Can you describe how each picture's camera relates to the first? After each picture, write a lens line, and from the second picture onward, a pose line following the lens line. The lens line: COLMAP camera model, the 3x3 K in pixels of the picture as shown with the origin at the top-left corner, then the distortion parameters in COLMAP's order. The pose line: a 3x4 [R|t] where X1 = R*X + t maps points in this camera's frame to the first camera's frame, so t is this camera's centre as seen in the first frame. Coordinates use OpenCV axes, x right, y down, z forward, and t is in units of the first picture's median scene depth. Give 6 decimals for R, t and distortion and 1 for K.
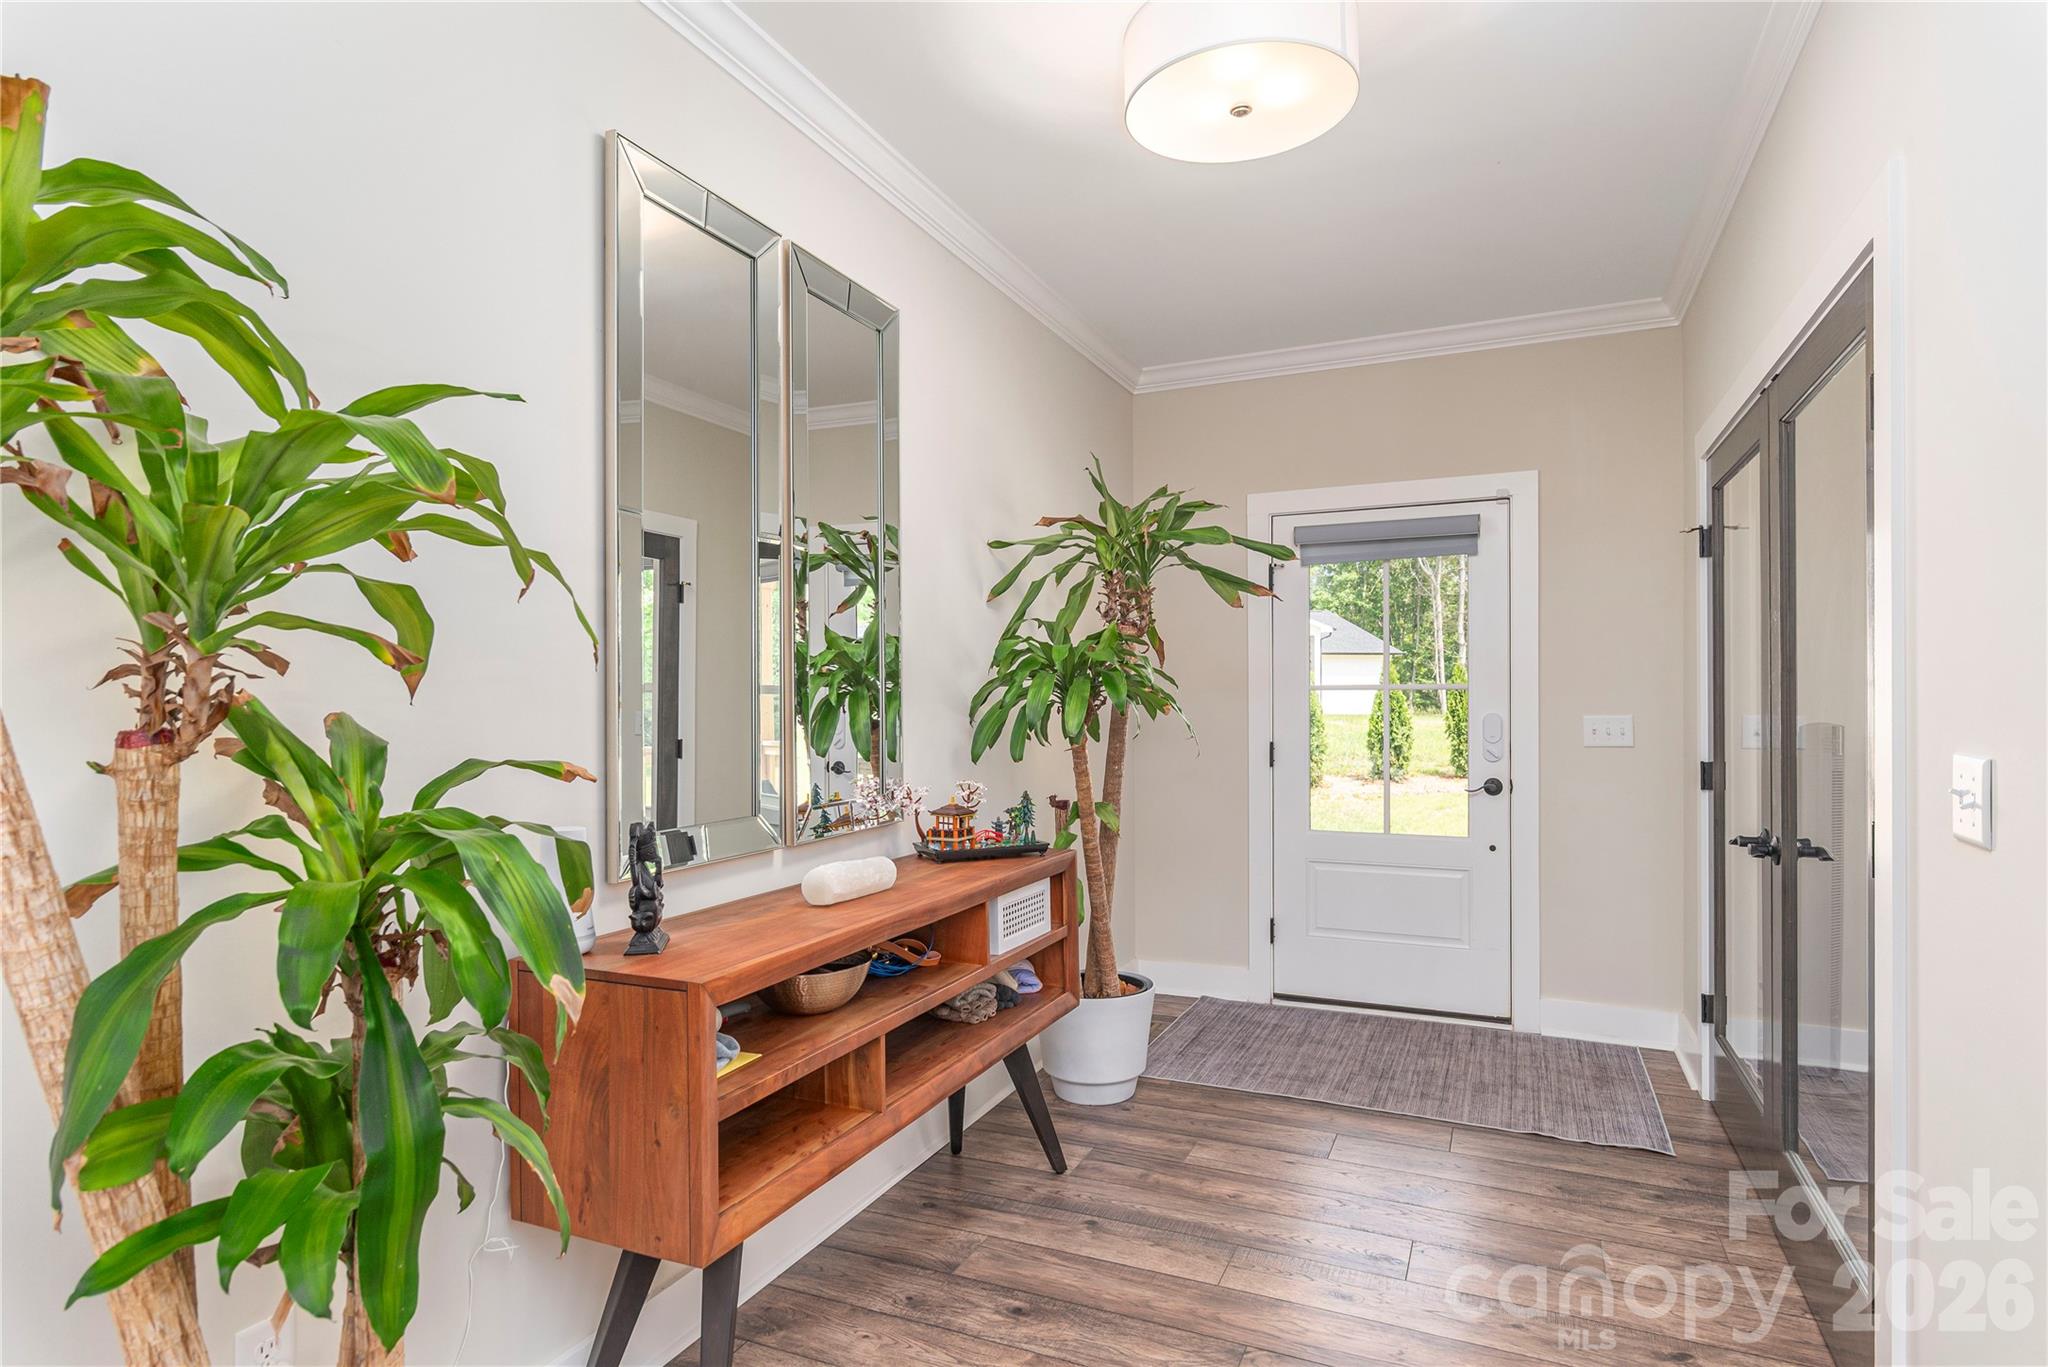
lens RADIAL K [[1085.6, 0, 1027.5], [0, 1085.6, 692.2], [0, 0, 1]] dist [-0.001172, 0.000958]
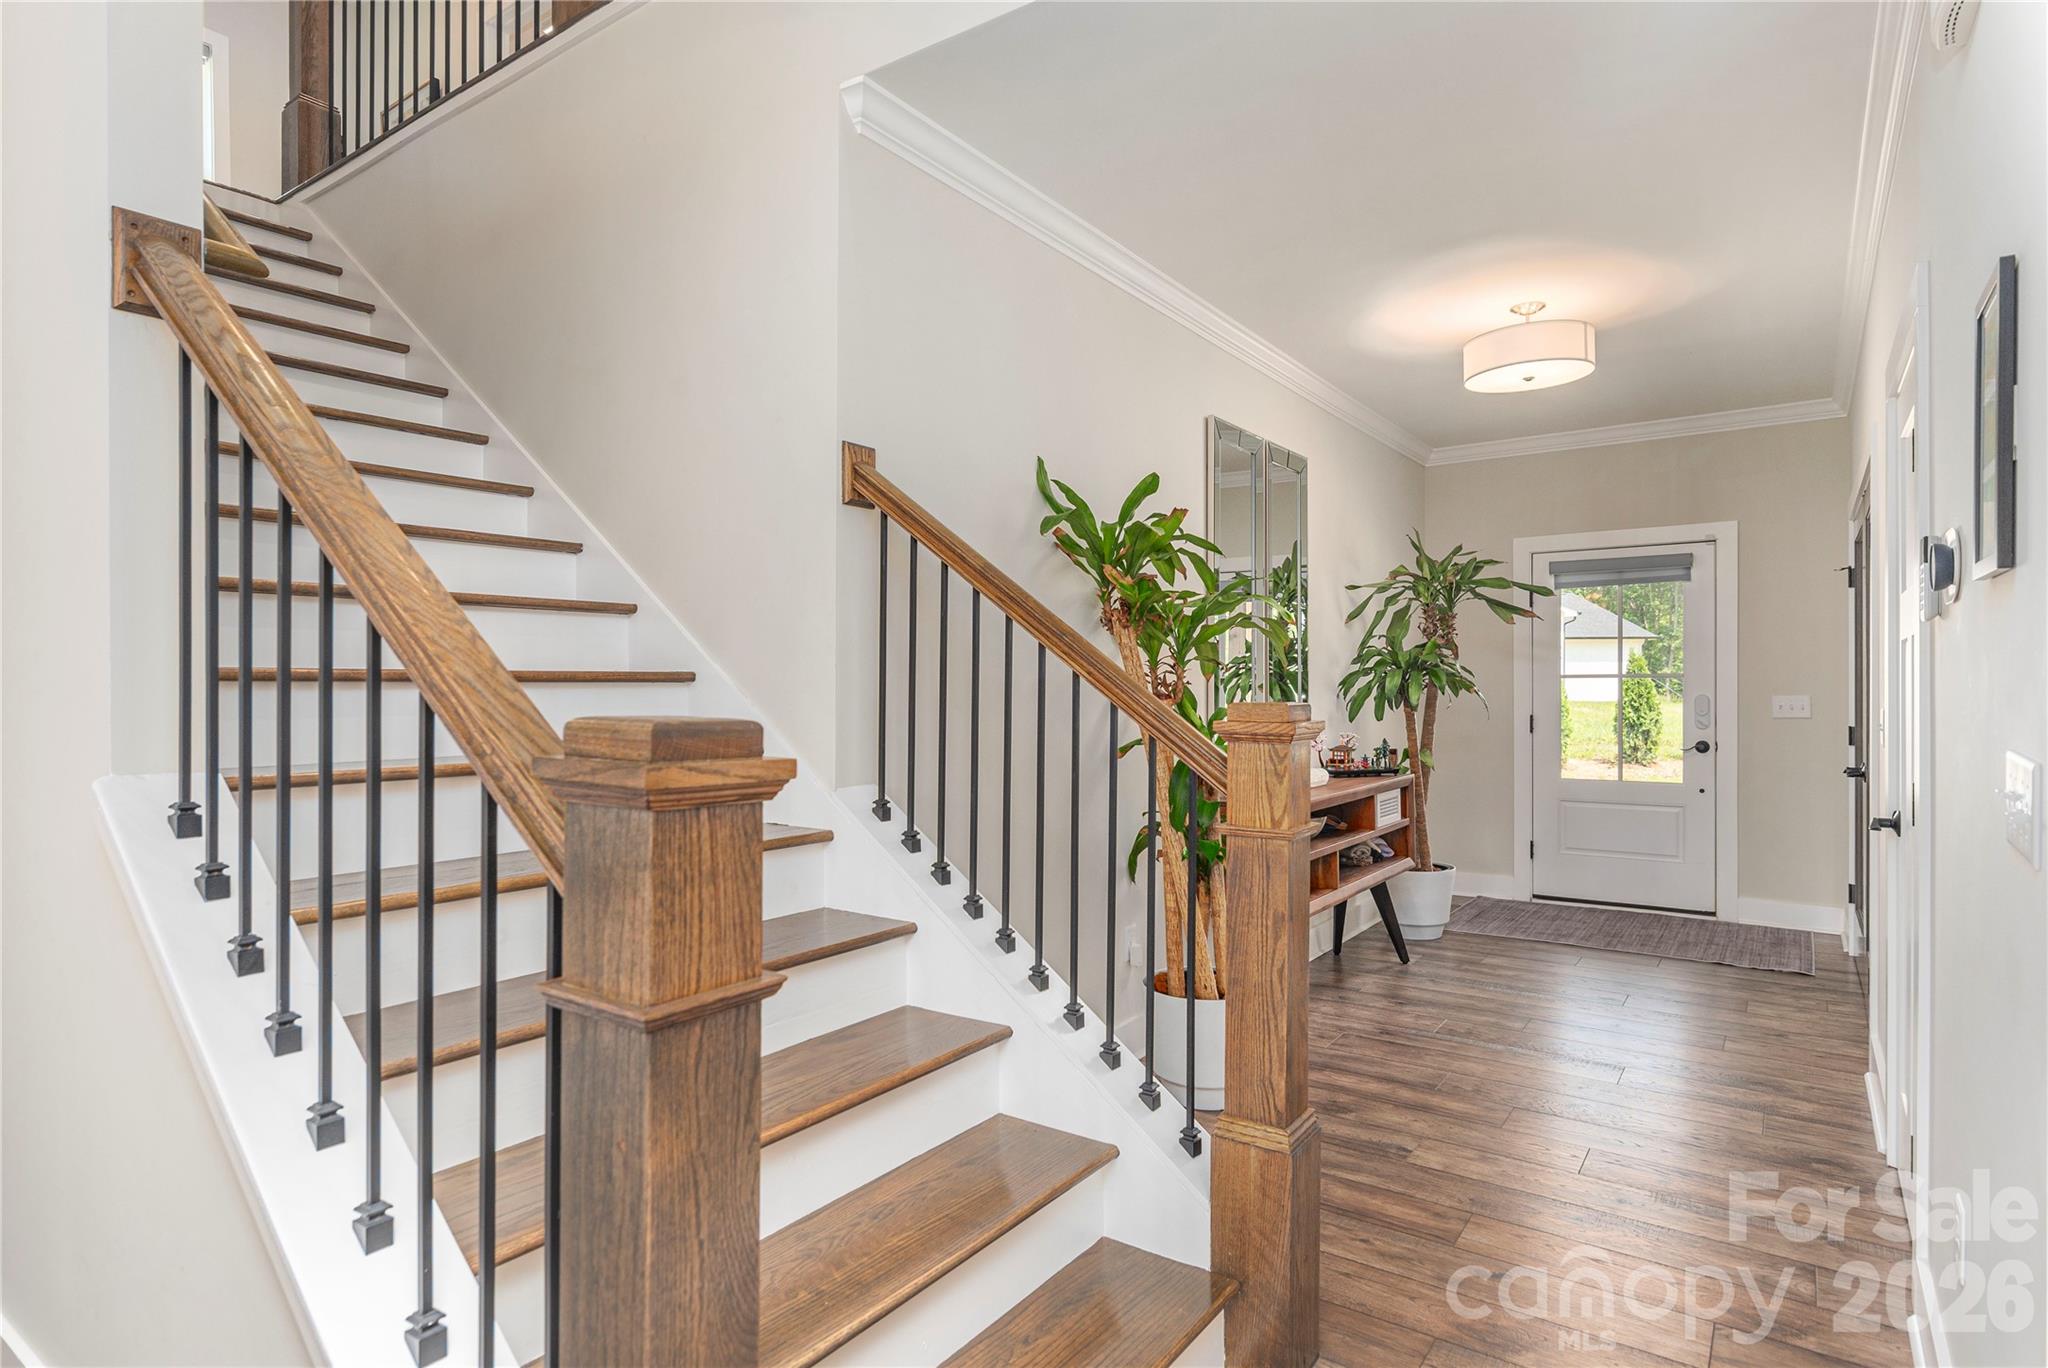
lens RADIAL K [[1085.6, 0, 1025.7], [0, 1085.6, 682.8], [0, 0, 1]] dist [-0.001172, 0.000958]
pose [[0.980848, -0.000433, -0.194776, -0.187973], [0.001141, 0.999993, 0.003522, -0.002059], [0.194773, -0.003677, 0.980841, -0.660857]]
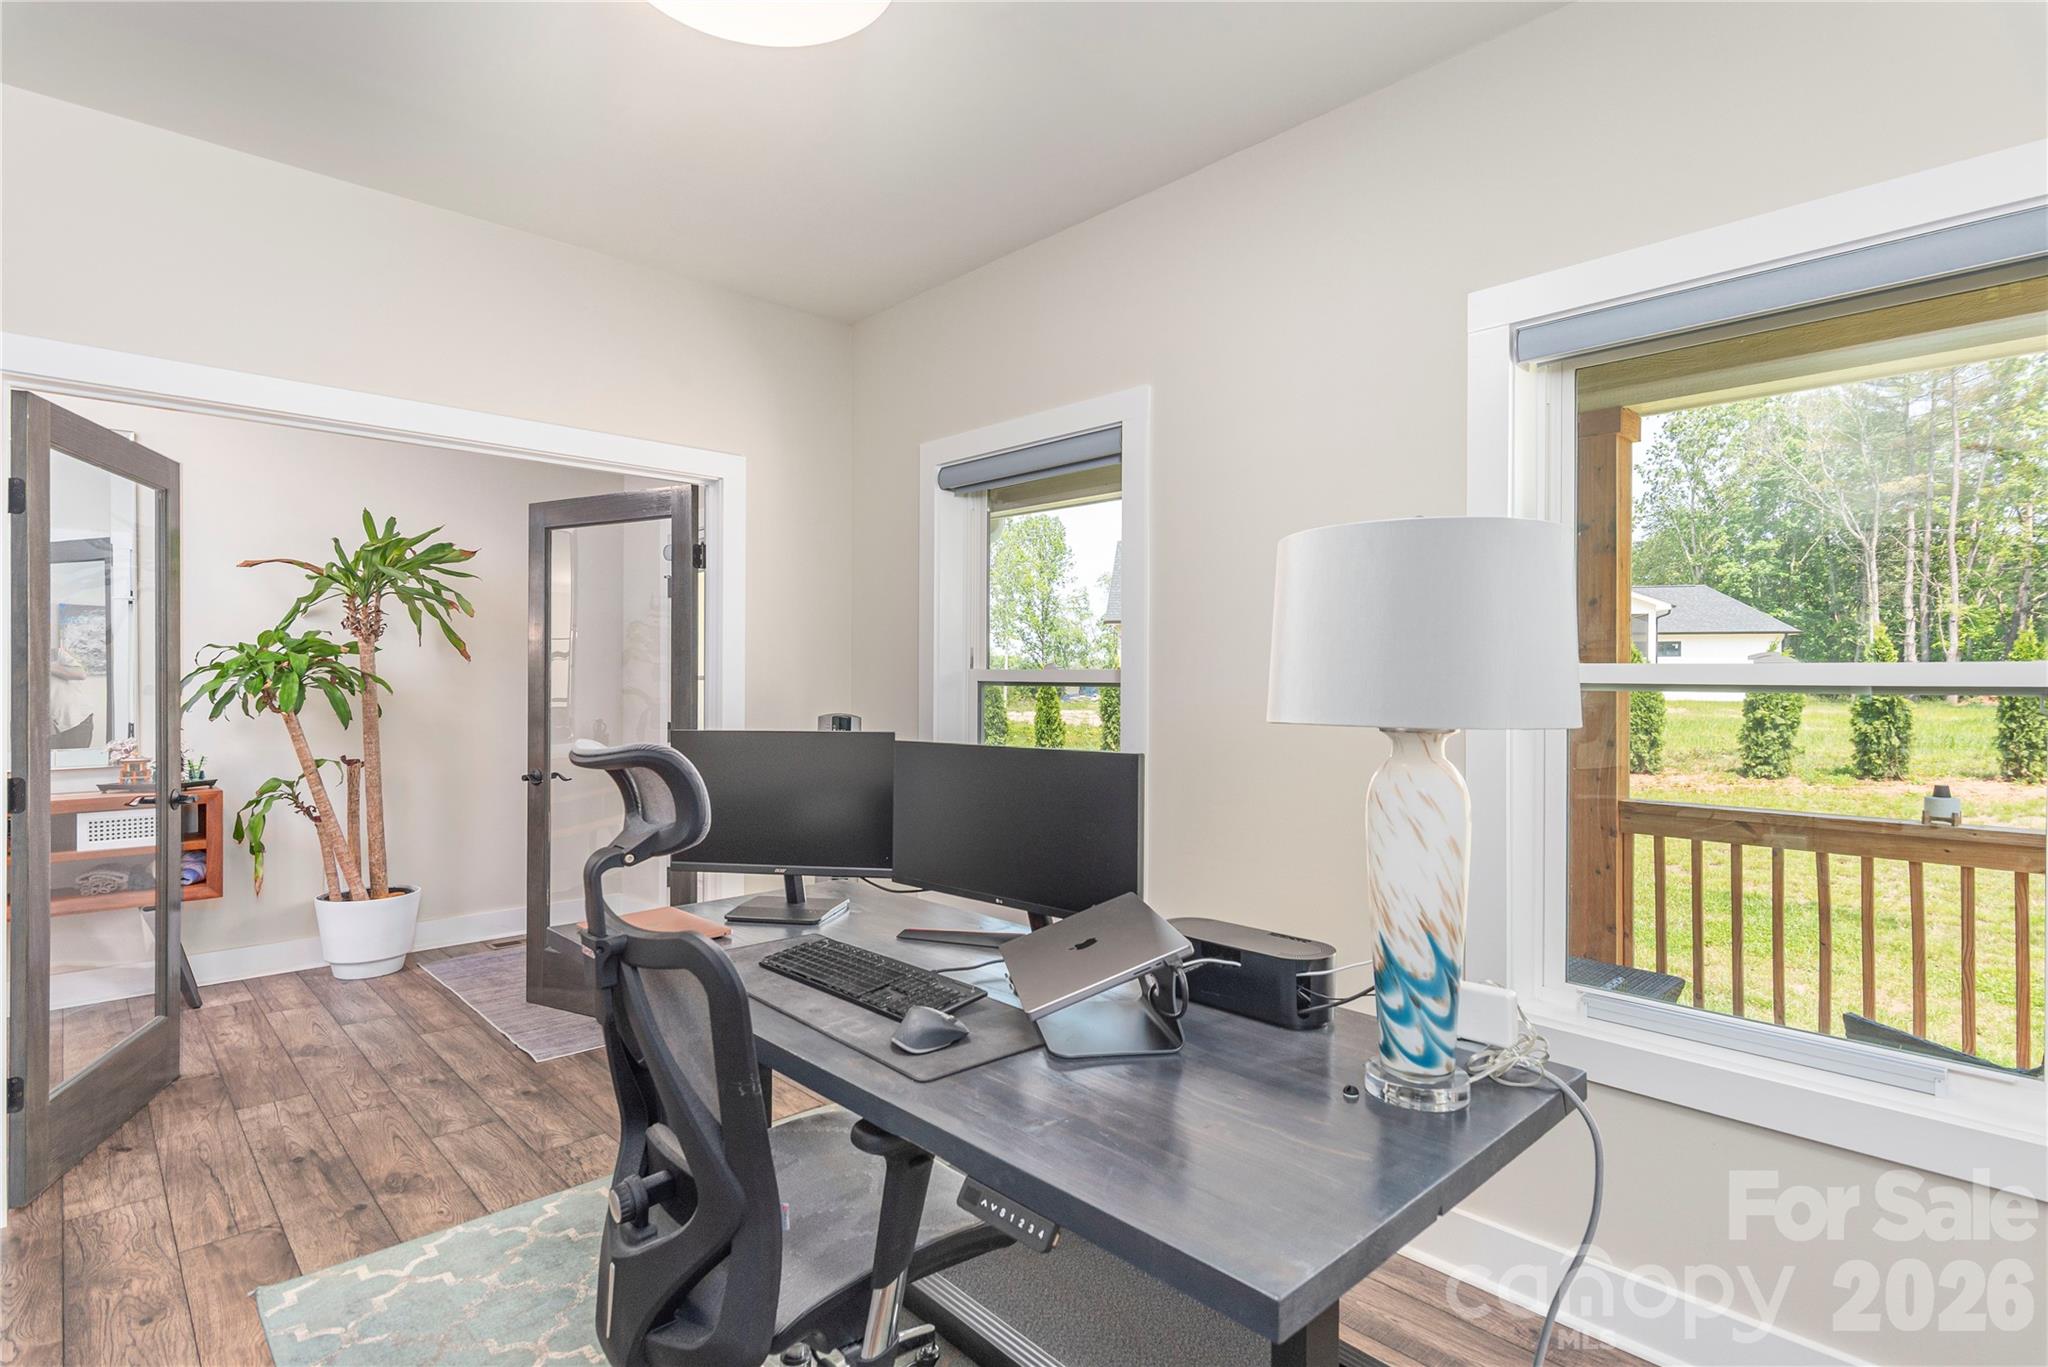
lens RADIAL K [[1006.1, 0, 1017.9], [0, 1006.1, 679.7], [0, 0, 1]] dist [0.003434, 0.000753]
pose [[0.922004, 0.003744, -0.387161, 1.362202], [-0.001958, 0.999986, 0.005008, -0.014300], [0.387175, -0.003860, 0.921998, 0.137143]]
